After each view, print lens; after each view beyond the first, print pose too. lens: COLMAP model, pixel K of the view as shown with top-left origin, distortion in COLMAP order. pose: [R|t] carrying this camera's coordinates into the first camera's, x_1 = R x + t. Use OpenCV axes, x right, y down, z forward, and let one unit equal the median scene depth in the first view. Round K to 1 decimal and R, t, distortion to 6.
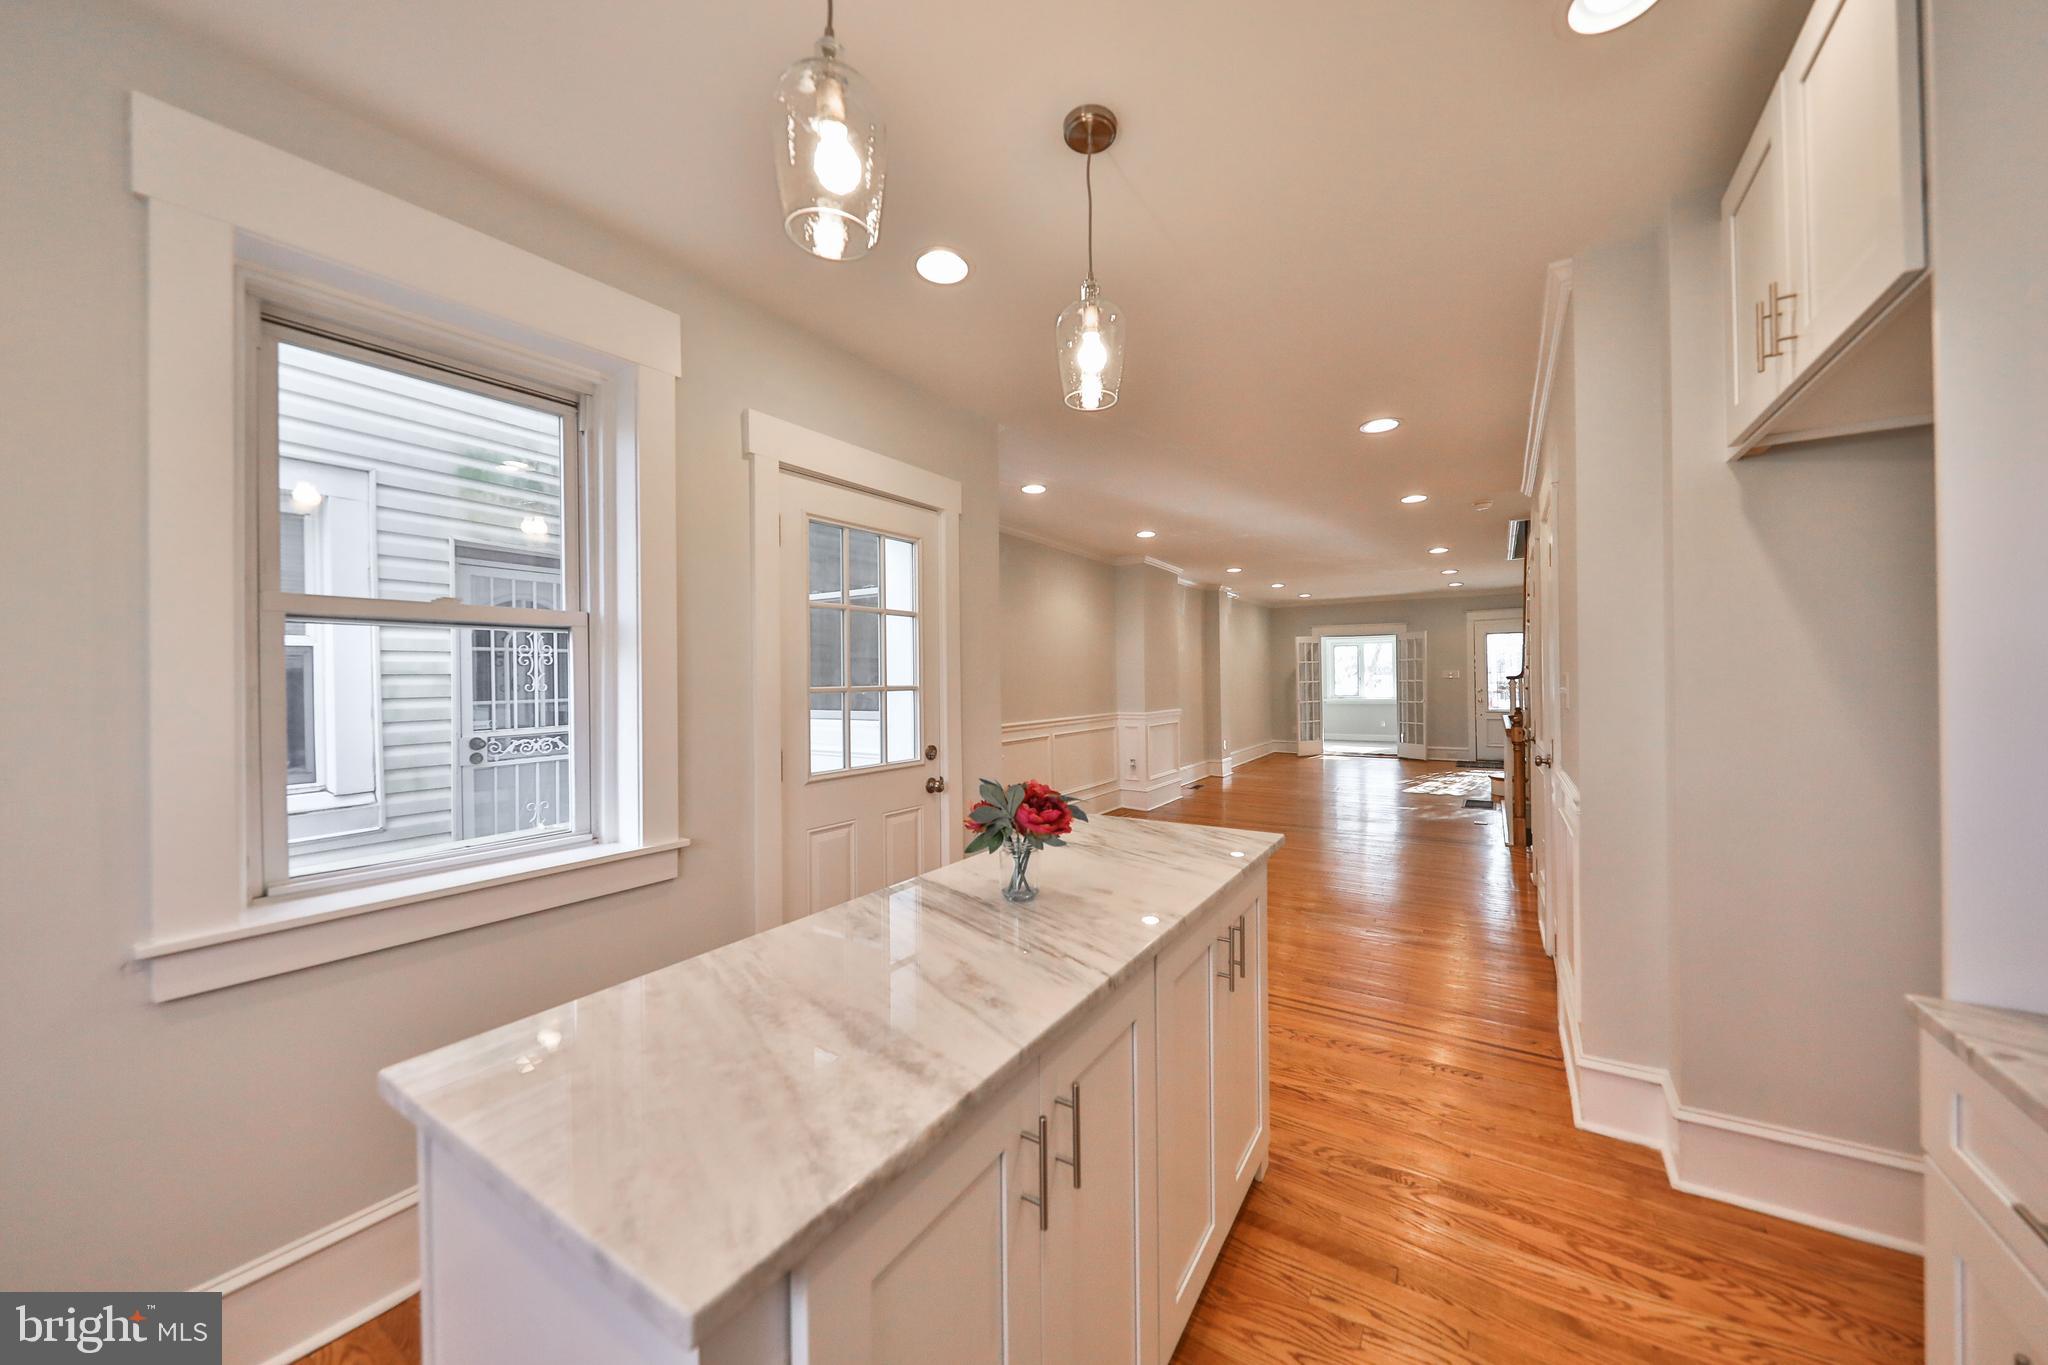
lens RADIAL K [[716.0, 0, 1033.8], [0, 716.0, 680.7], [0, 0, 1]] dist [-0.004758, -0.000658]
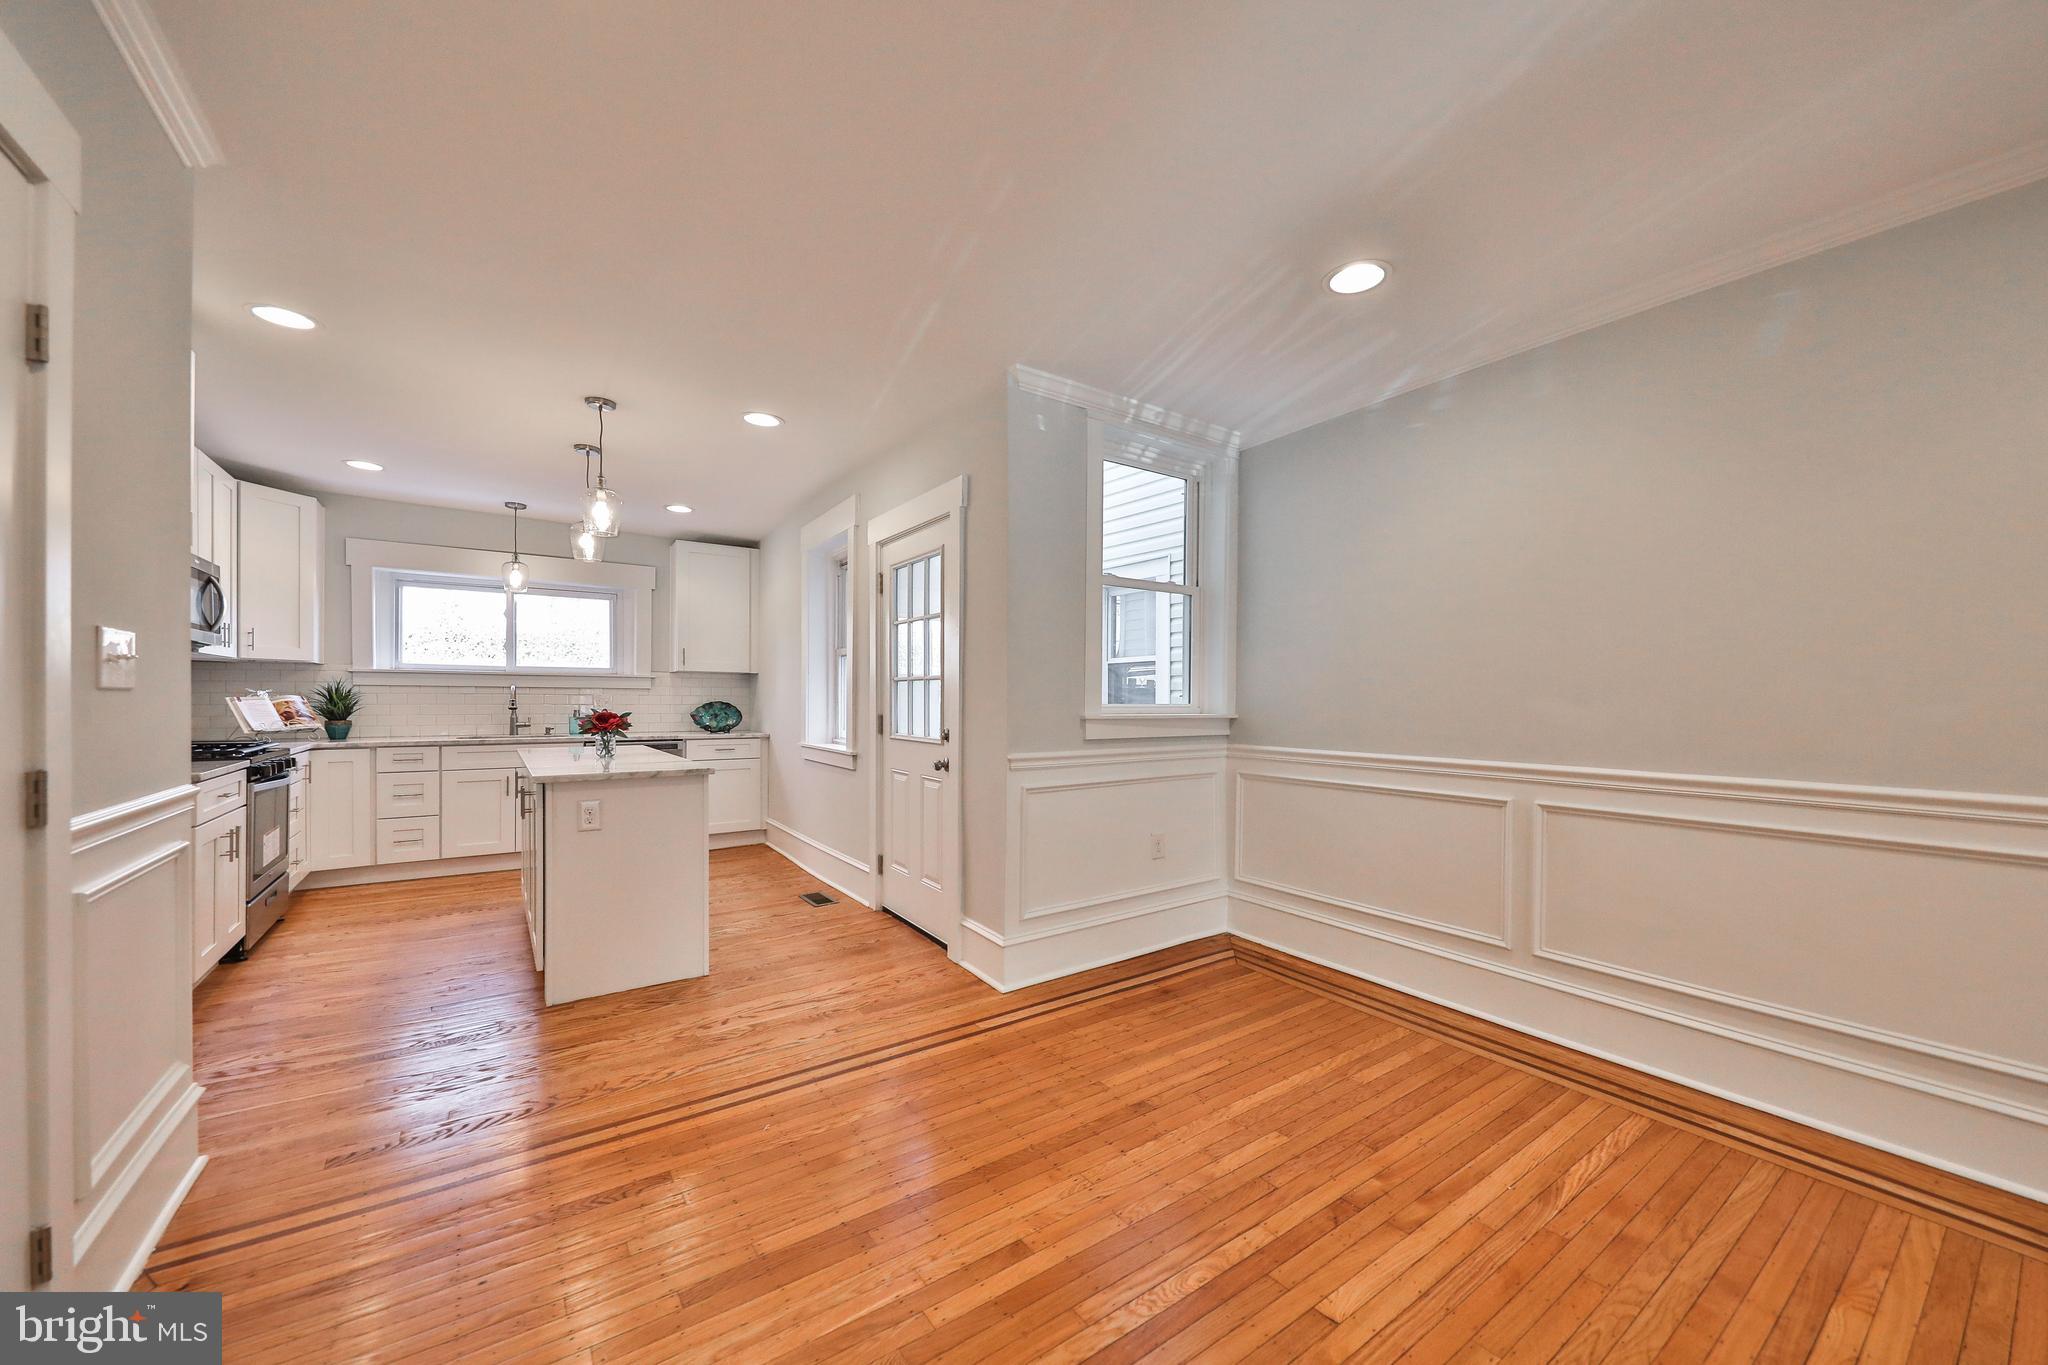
lens RADIAL K [[716.0, 0, 1108.5], [0, 716.0, 703.3], [0, 0, 1]] dist [-0.004758, -0.000658]
pose [[-0.292602, 0.018550, -0.956054, 1.742622], [-0.002697, 0.999792, 0.020225, 0.055706], [0.956230, 0.008496, -0.292492, 3.208977]]
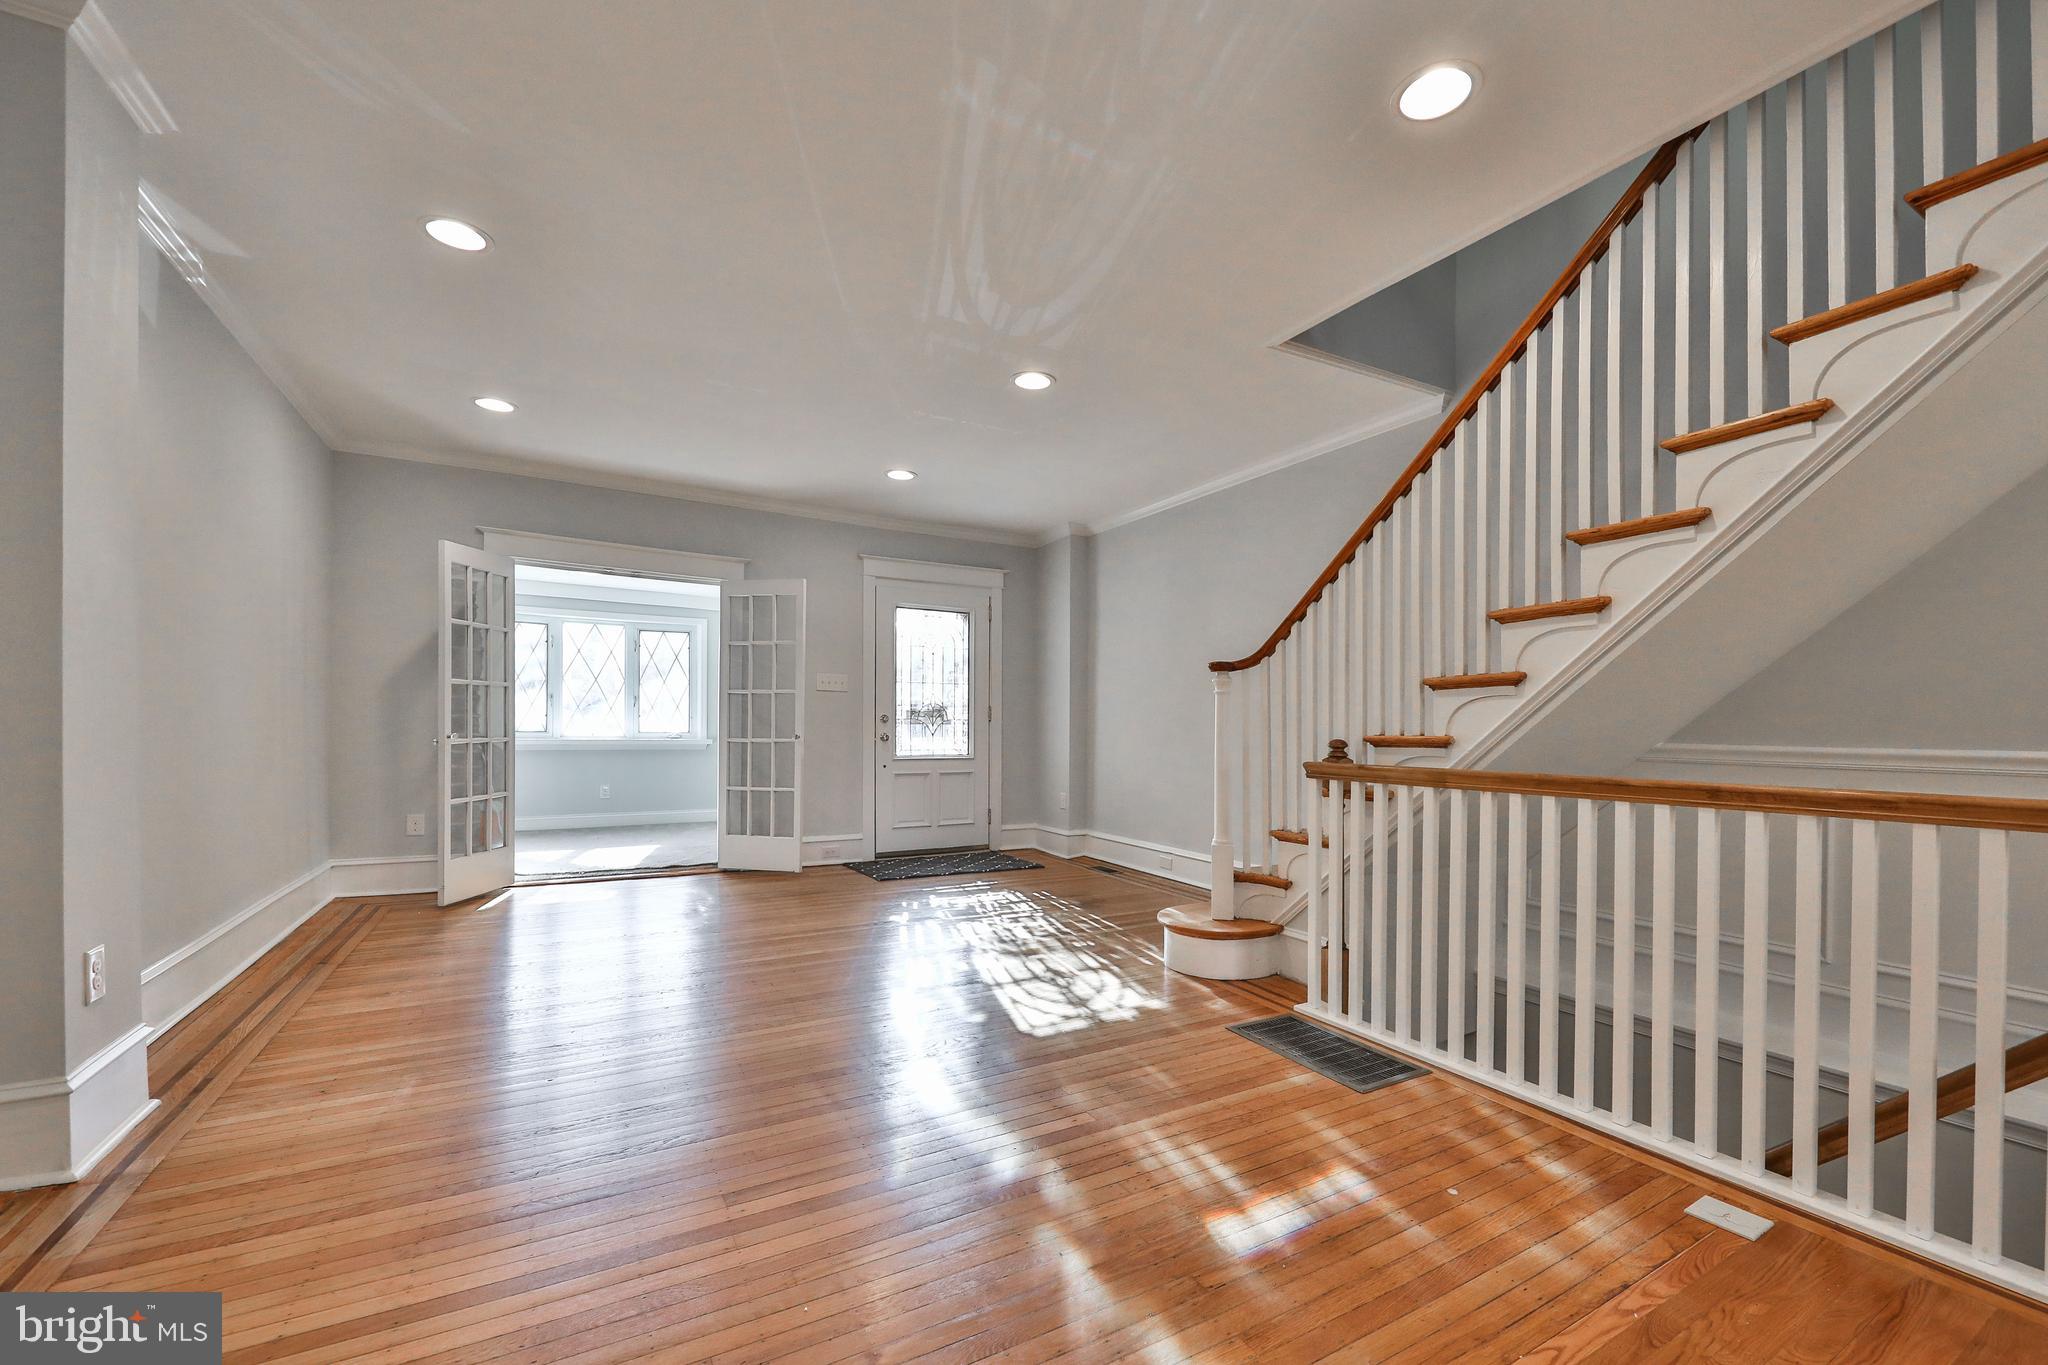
lens RADIAL K [[823.5, 0, 1104.5], [0, 823.5, 725.7], [0, 0, 1]] dist [0.016675, 0.000106]
pose [[0.419114, 0.021177, 0.907687, 1.262799], [-0.017499, 0.999731, -0.015245, 0.197405], [-0.907765, -0.009494, 0.419372, 4.689042]]
